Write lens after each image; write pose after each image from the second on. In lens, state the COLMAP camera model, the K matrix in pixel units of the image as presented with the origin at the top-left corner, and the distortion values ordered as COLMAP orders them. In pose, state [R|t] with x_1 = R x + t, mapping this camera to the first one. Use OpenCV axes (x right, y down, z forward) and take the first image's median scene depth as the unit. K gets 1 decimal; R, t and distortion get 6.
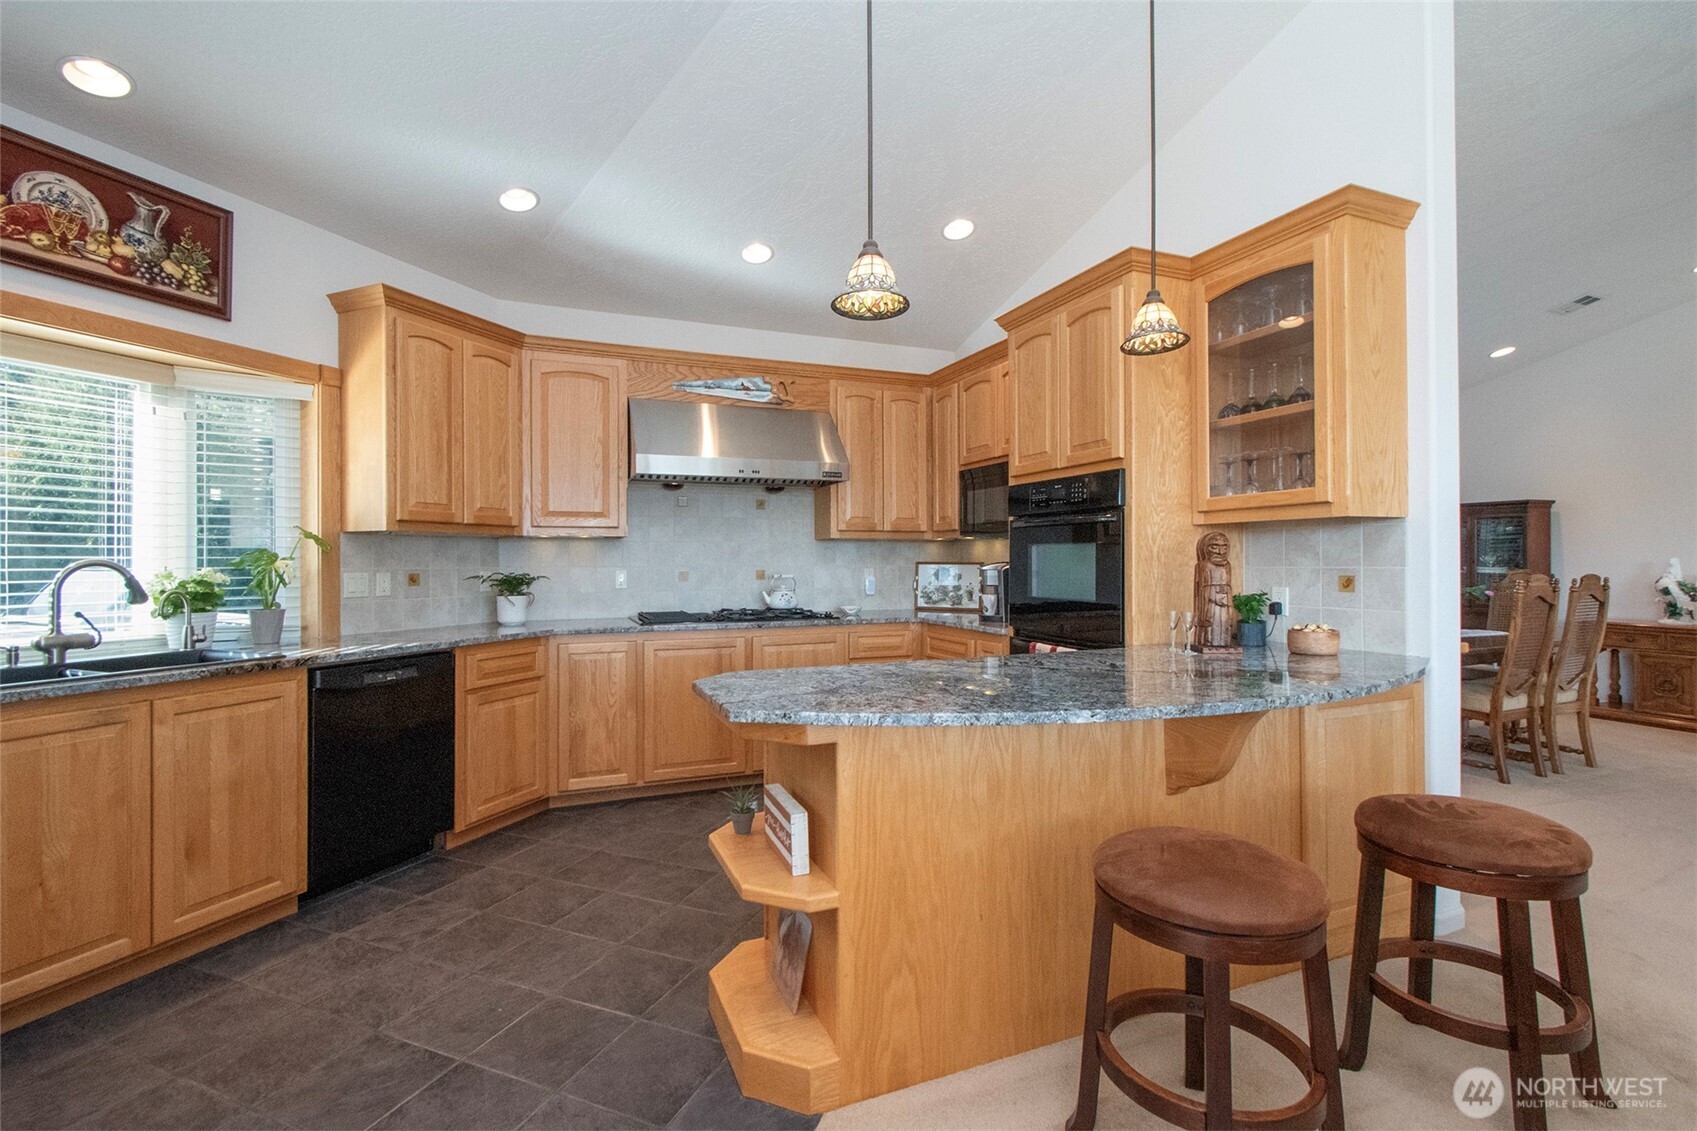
lens RADIAL K [[774.9, 0, 843.3], [0, 774.9, 558.4], [0, 0, 1]] dist [0.001094, -0.001570]
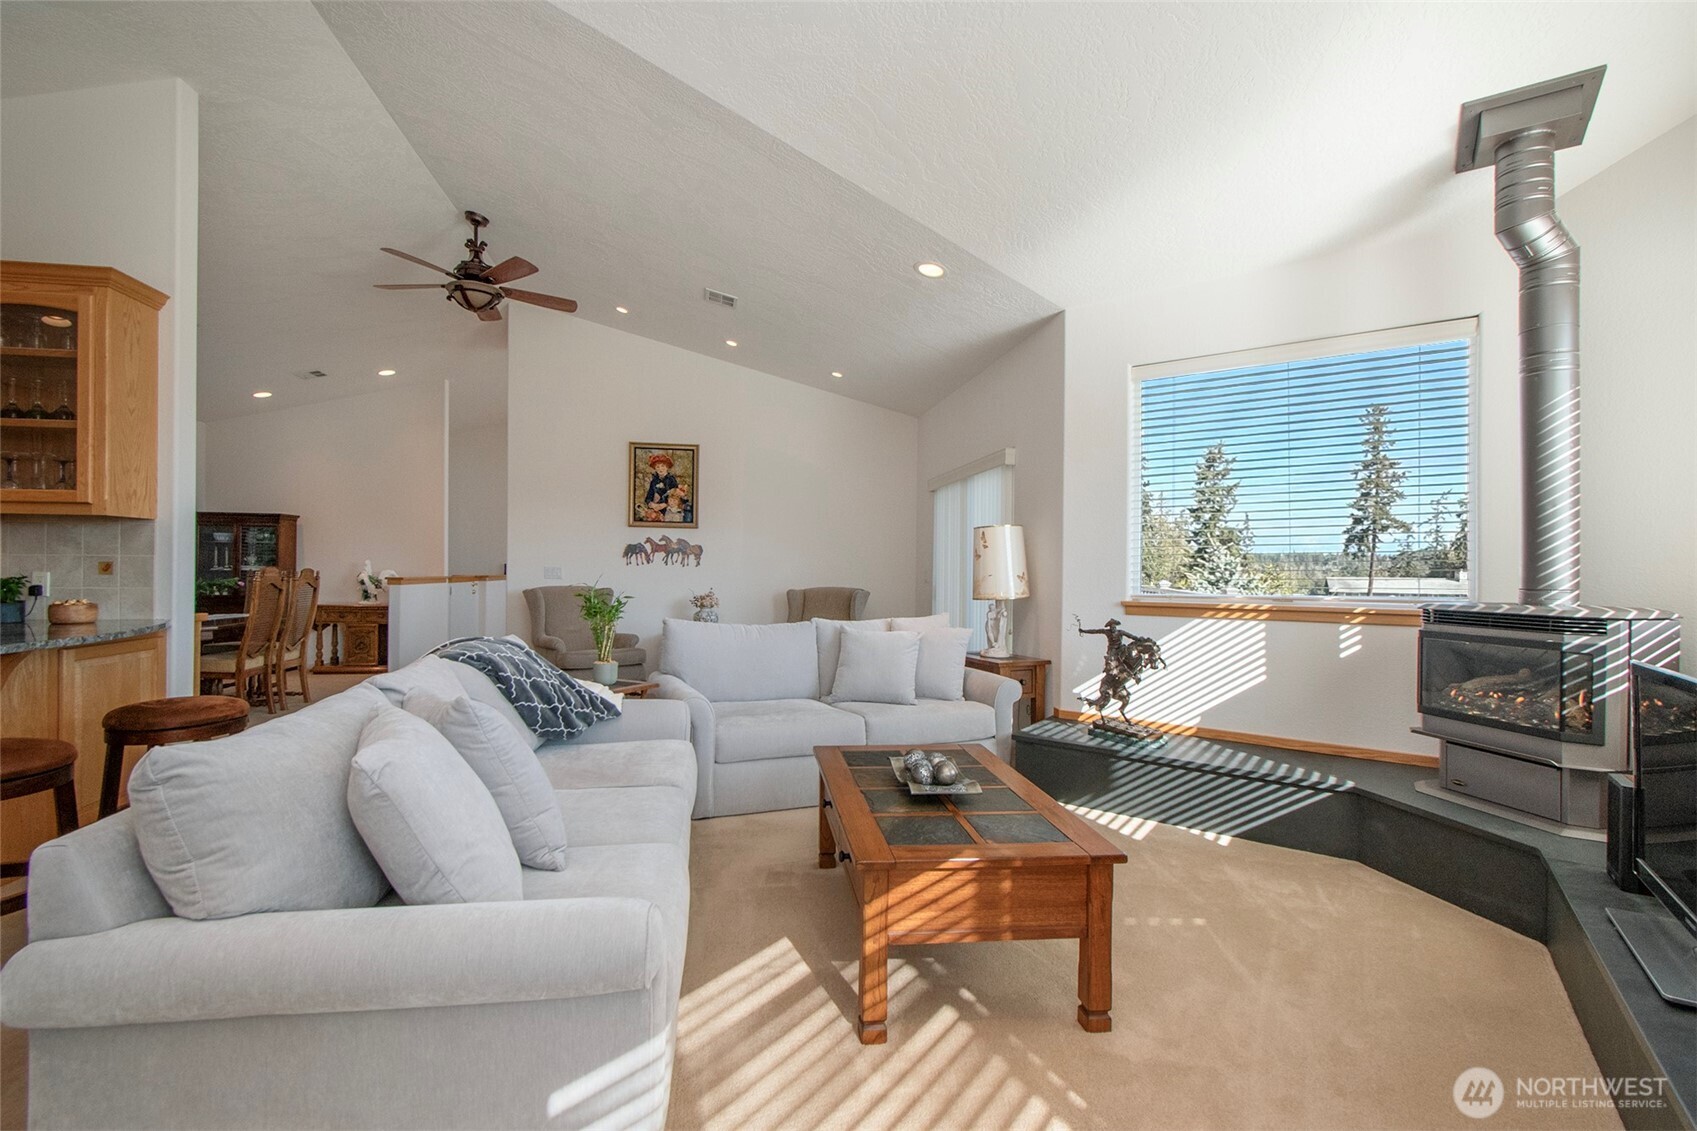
lens RADIAL K [[774.9, 0, 828.9], [0, 774.9, 575.0], [0, 0, 1]] dist [0.001094, -0.001570]
pose [[0.260176, 0.004156, 0.965552, -0.272059], [-0.017634, 0.999844, 0.000448, 0.022305], [-0.965400, -0.017143, 0.260208, -0.481537]]
